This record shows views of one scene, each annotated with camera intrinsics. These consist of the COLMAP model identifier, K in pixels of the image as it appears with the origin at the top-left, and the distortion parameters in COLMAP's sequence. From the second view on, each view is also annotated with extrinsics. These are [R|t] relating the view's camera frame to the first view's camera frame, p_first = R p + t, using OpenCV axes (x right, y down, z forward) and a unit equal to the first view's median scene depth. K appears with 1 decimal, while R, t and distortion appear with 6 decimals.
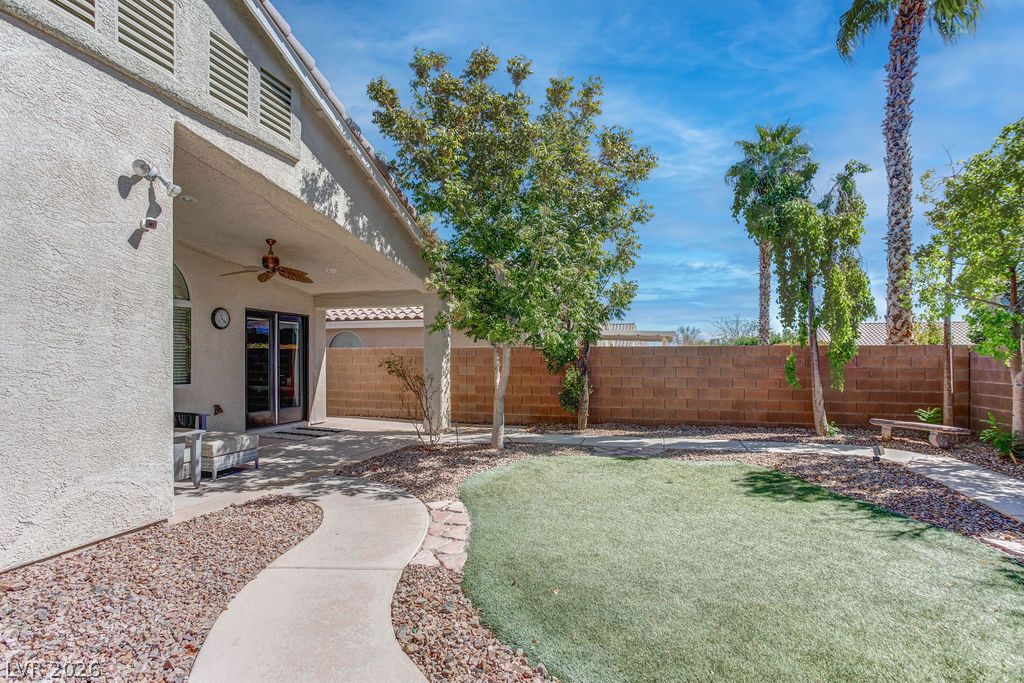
lens RADIAL K [[504.5, 0, 520.7], [0, 504.5, 351.7], [0, 0, 1]] dist [-0.064611, 0.041106]
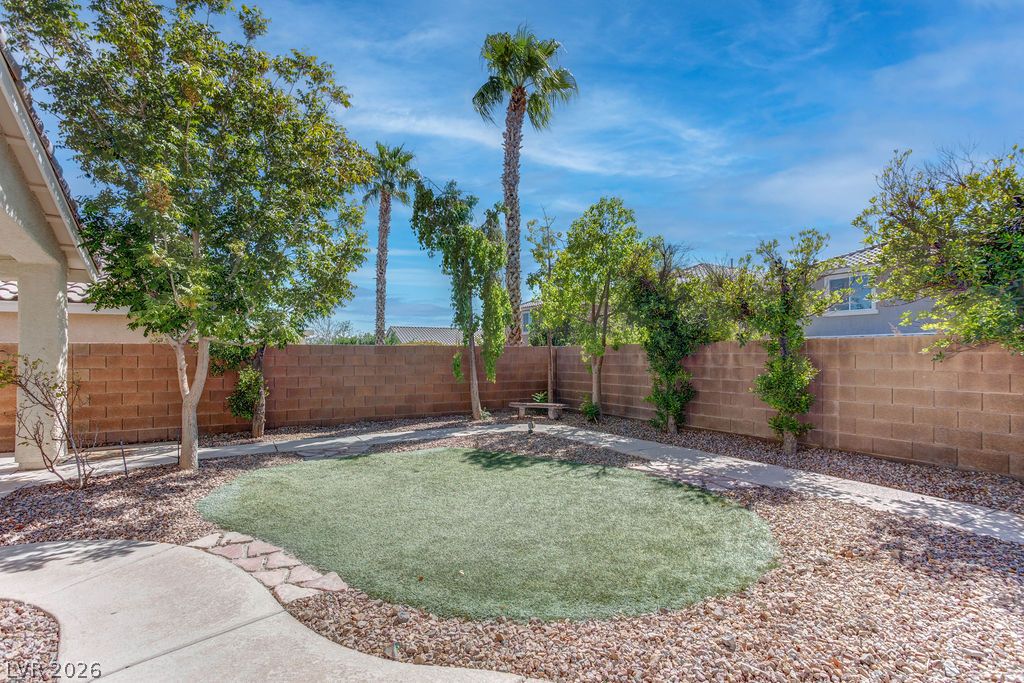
lens RADIAL K [[504.5, 0, 520.7], [0, 504.5, 351.7], [0, 0, 1]] dist [-0.064611, 0.041106]
pose [[0.691001, 0.002927, 0.722848, -0.237839], [-0.003827, 0.999993, -0.000390, 0.001438], [-0.722844, -0.002497, 0.691007, 0.061488]]
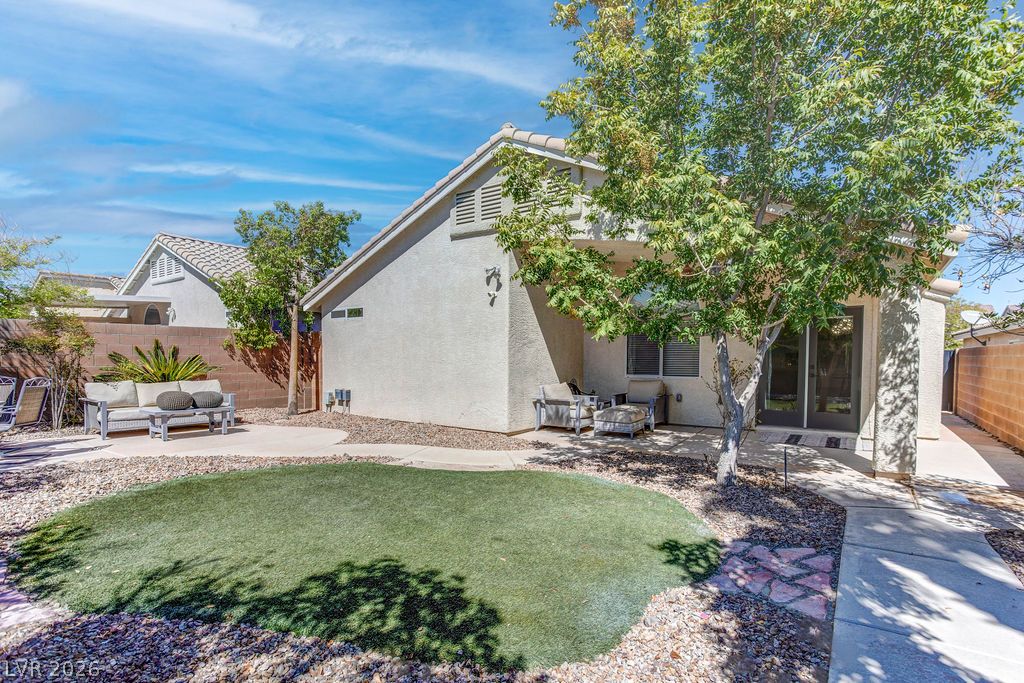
lens RADIAL K [[510.7, 0, 511.0], [0, 510.7, 364.0], [0, 0, 1]] dist [-0.066068, 0.043381]
pose [[-0.320178, 0.013249, -0.947265, 0.673373], [0.008036, 0.999904, 0.011268, 0.012541], [0.947323, -0.004005, -0.320254, 0.885257]]
